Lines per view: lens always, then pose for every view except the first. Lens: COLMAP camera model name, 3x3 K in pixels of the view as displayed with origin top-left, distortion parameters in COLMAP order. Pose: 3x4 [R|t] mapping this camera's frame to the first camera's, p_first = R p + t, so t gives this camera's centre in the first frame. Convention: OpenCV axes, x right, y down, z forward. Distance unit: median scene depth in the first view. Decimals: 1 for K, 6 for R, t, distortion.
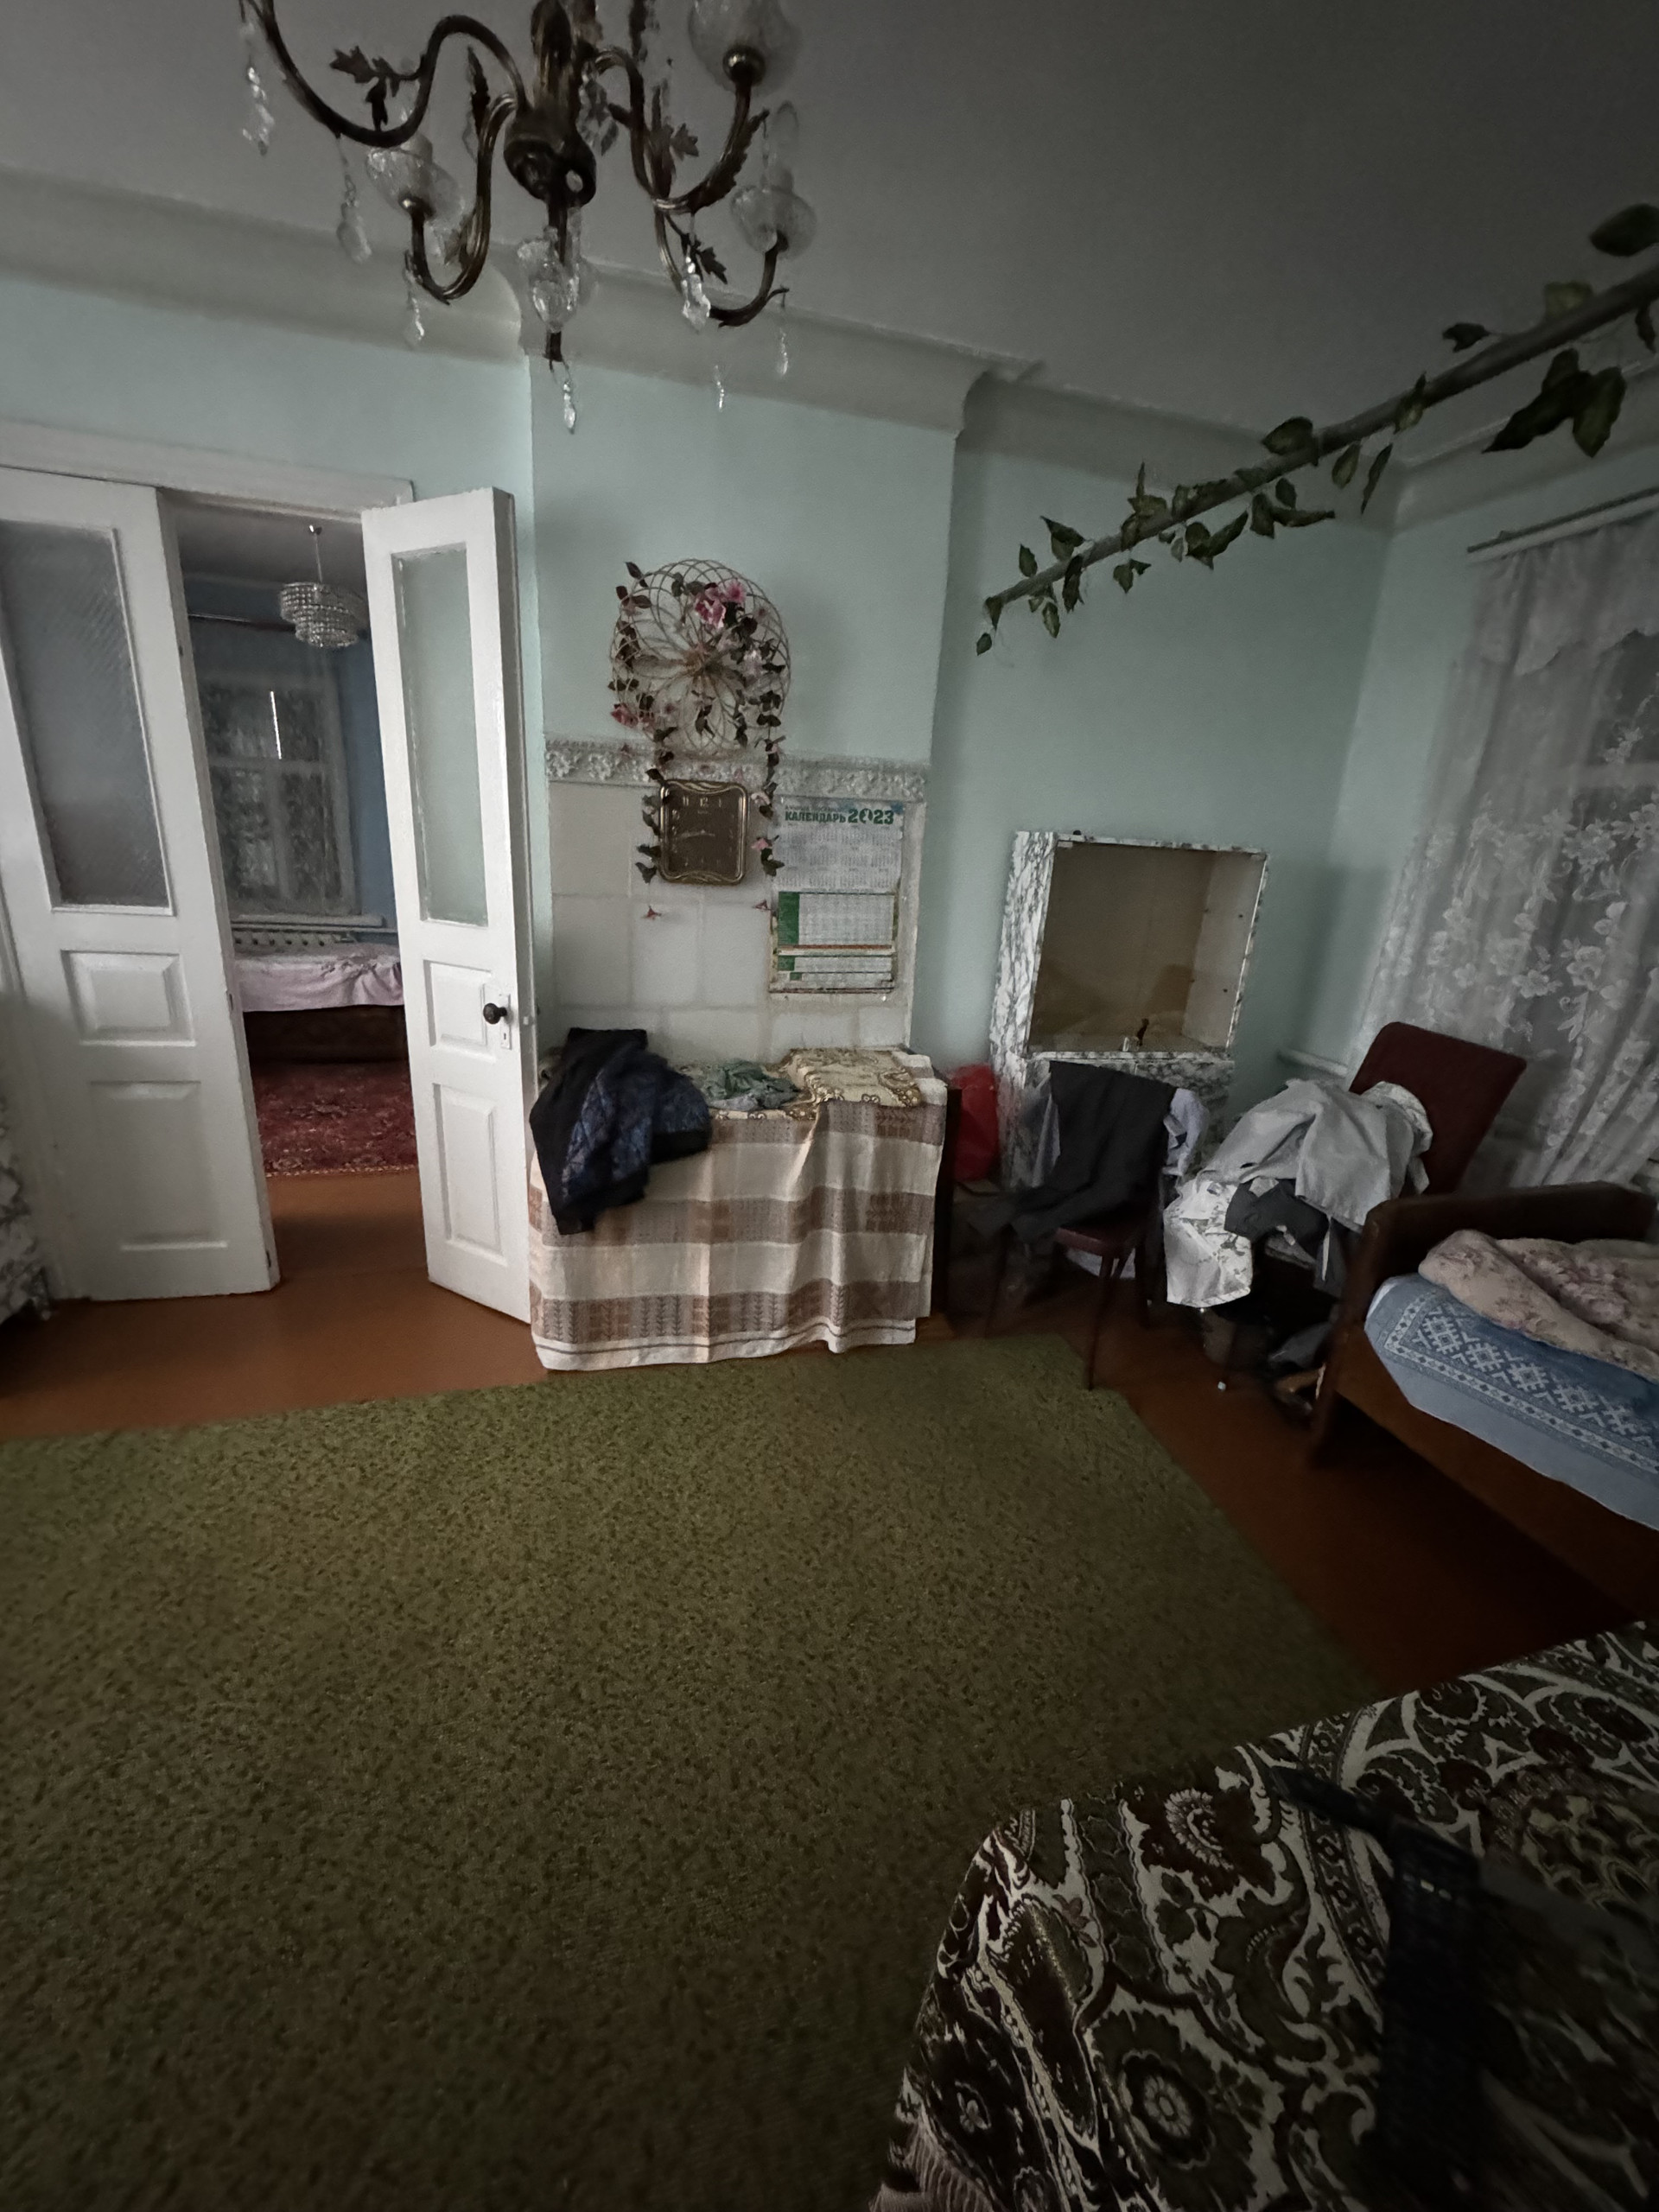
lens RADIAL K [[874.2, 0, 831.3], [0, 874.2, 1112.9], [0, 0, 1]] dist [-0.006369, 0.000934]
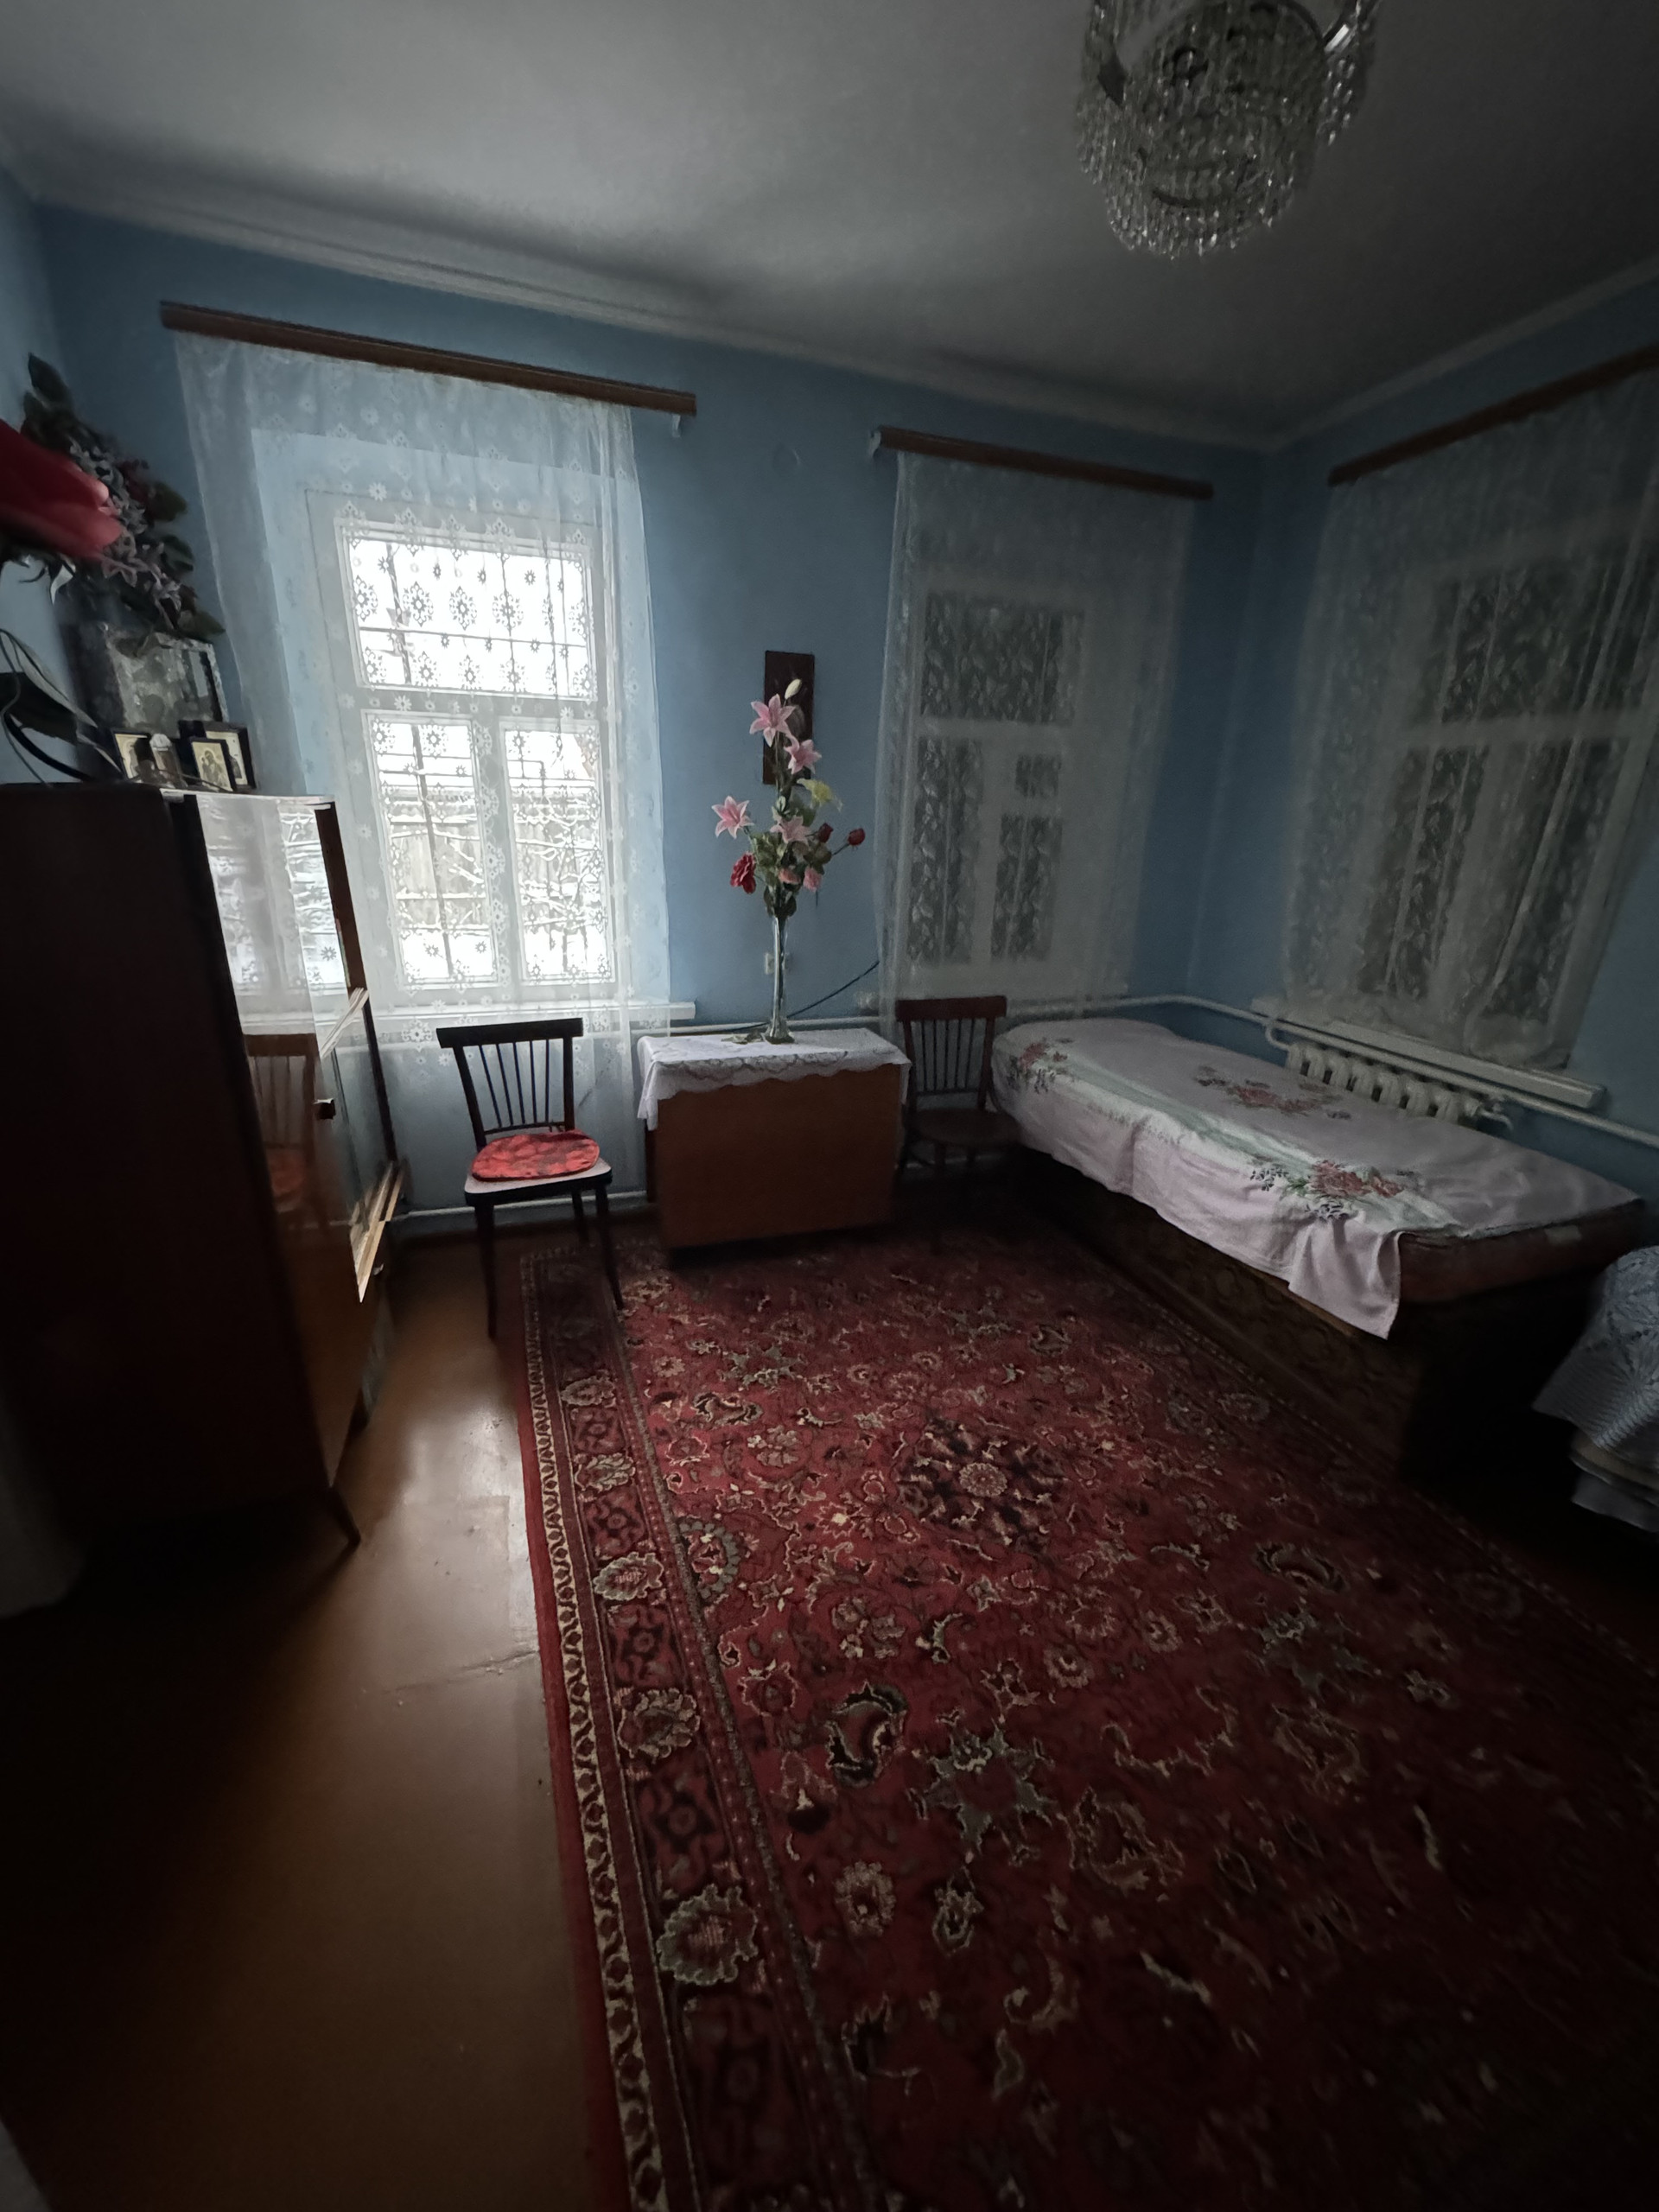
lens RADIAL K [[874.2, 0, 824.4], [0, 874.2, 1110.7], [0, 0, 1]] dist [-0.006369, 0.000934]
pose [[0.067712, 0.276752, -0.958553, -0.179446], [-0.317477, 0.916796, 0.242269, -0.229044], [0.945845, 0.287914, 0.149940, 0.702459]]
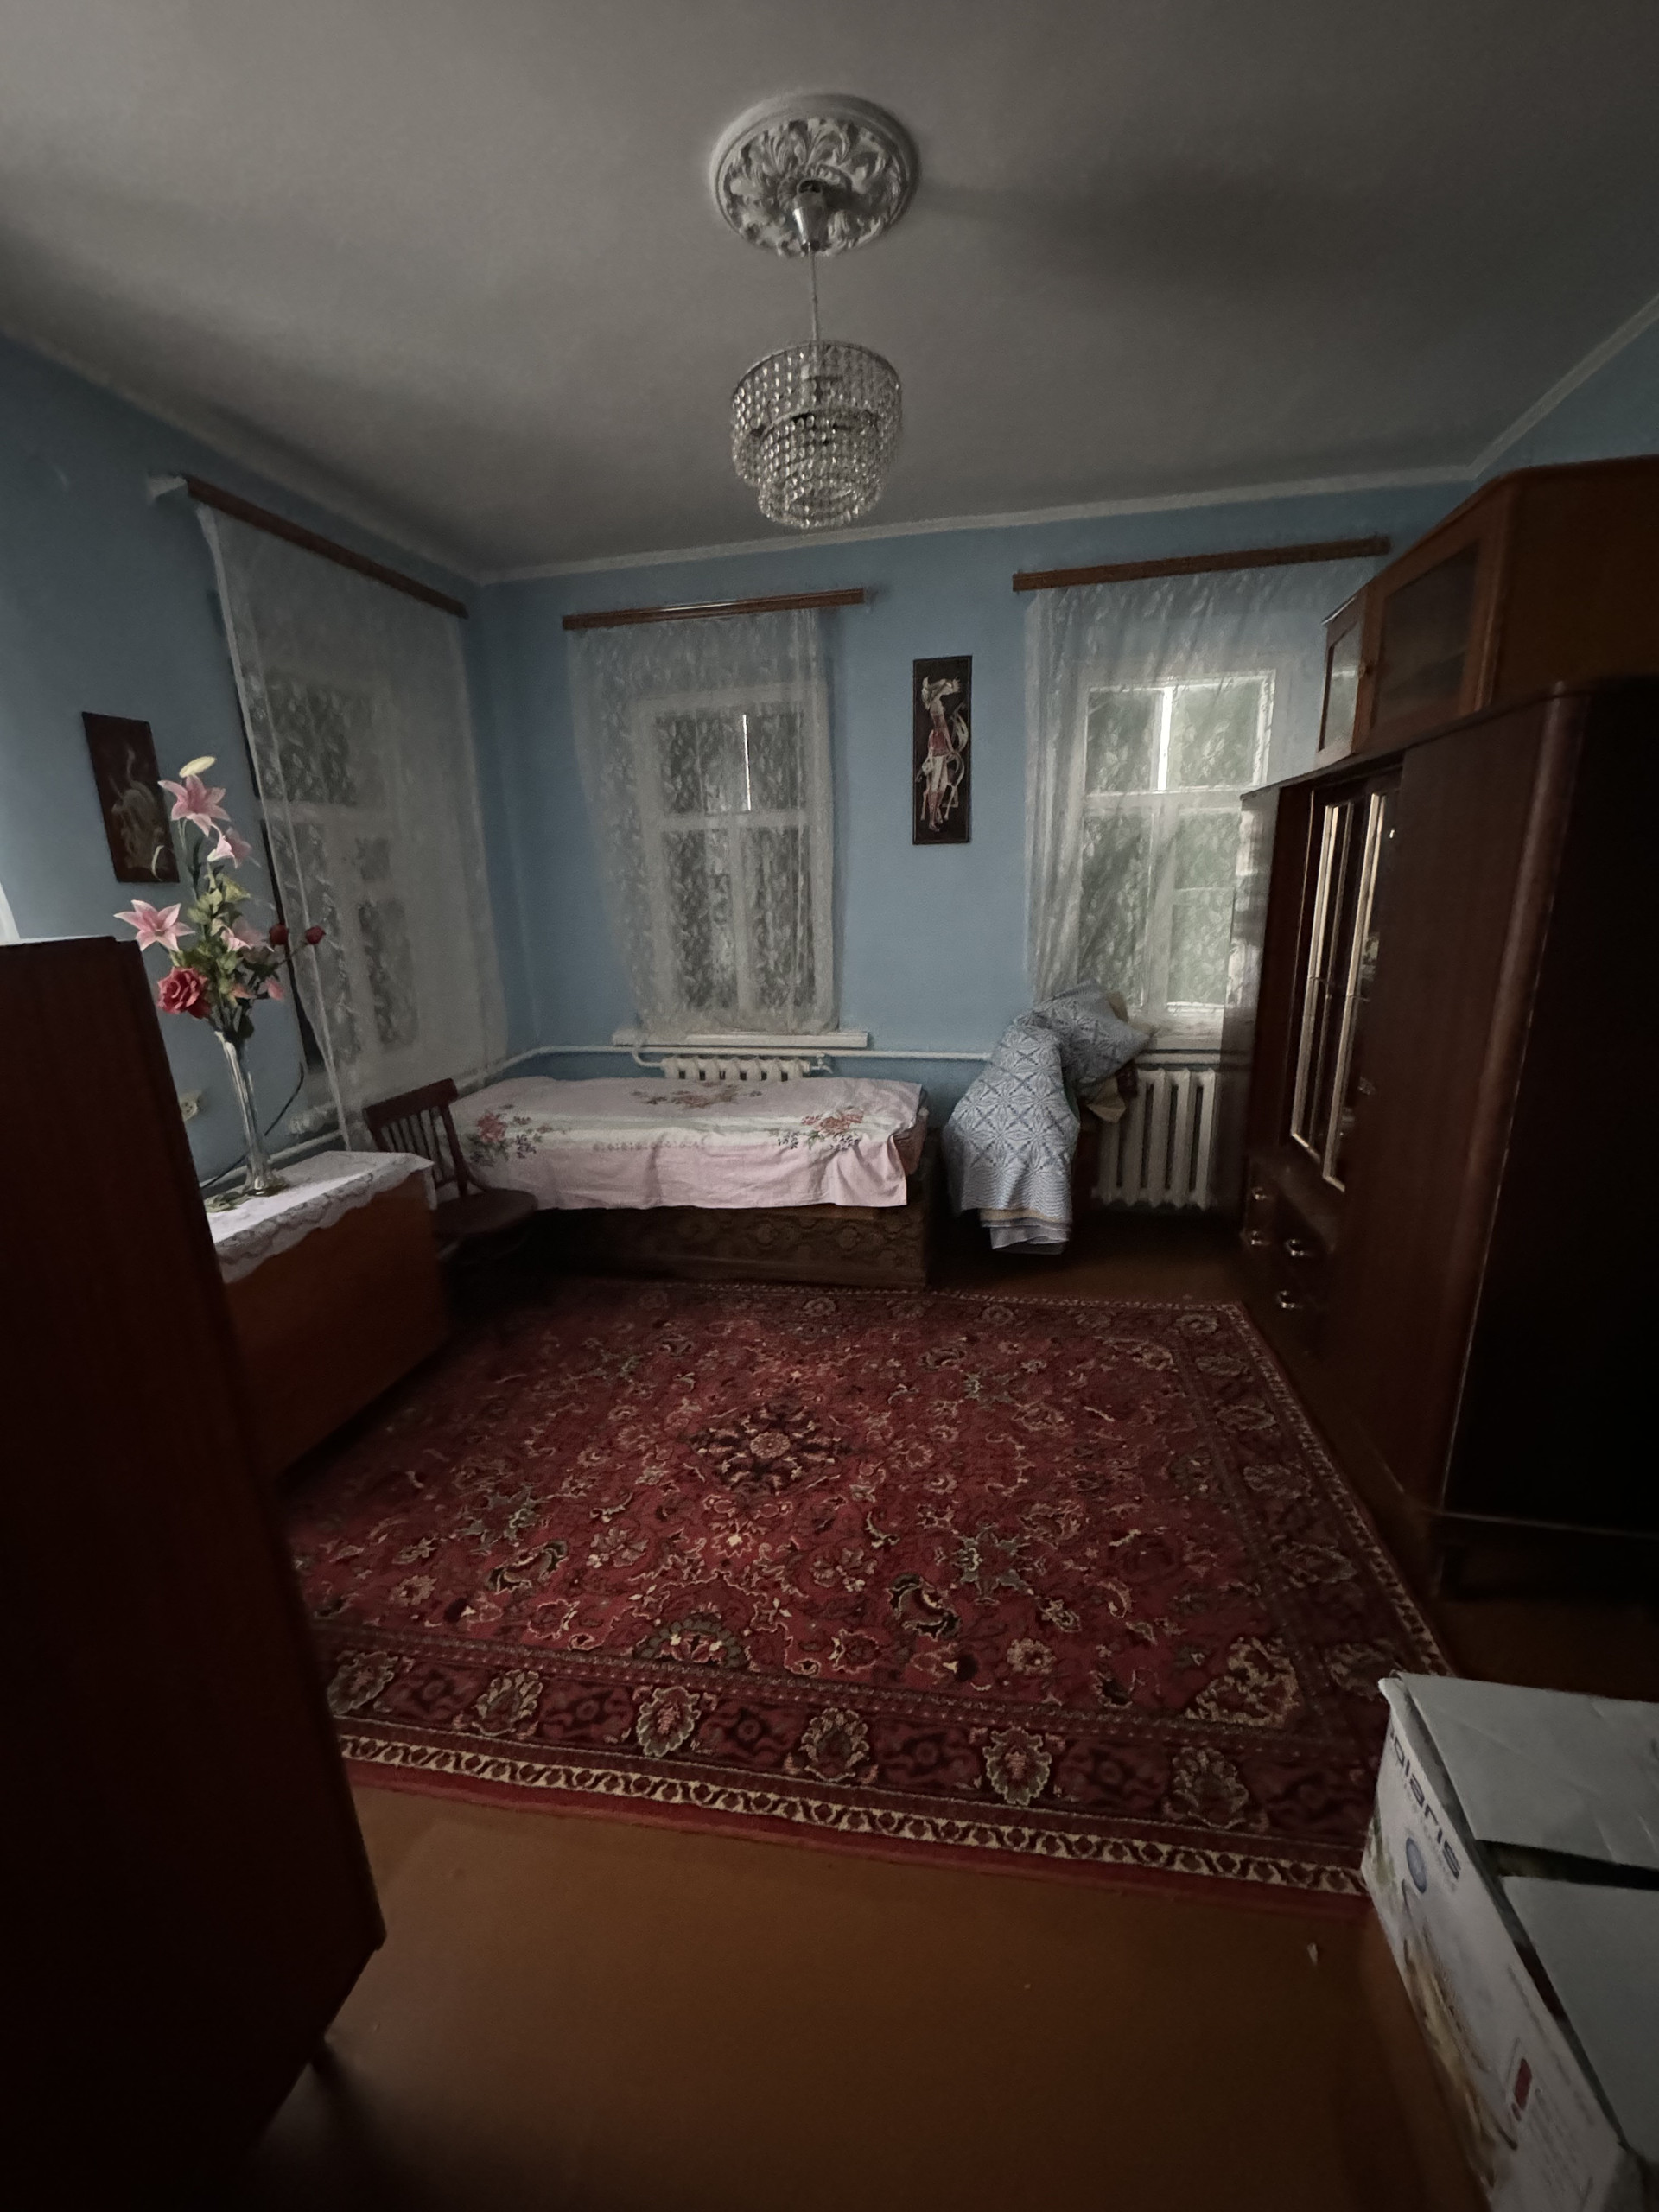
lens RADIAL K [[874.2, 0, 836.5], [0, 874.2, 1106.0], [0, 0, 1]] dist [-0.006369, 0.000934]
pose [[0.888541, 0.035815, -0.457397, -0.269951], [-0.057018, 0.997840, -0.032630, -0.169688], [0.455240, 0.055073, 0.888664, 0.473452]]
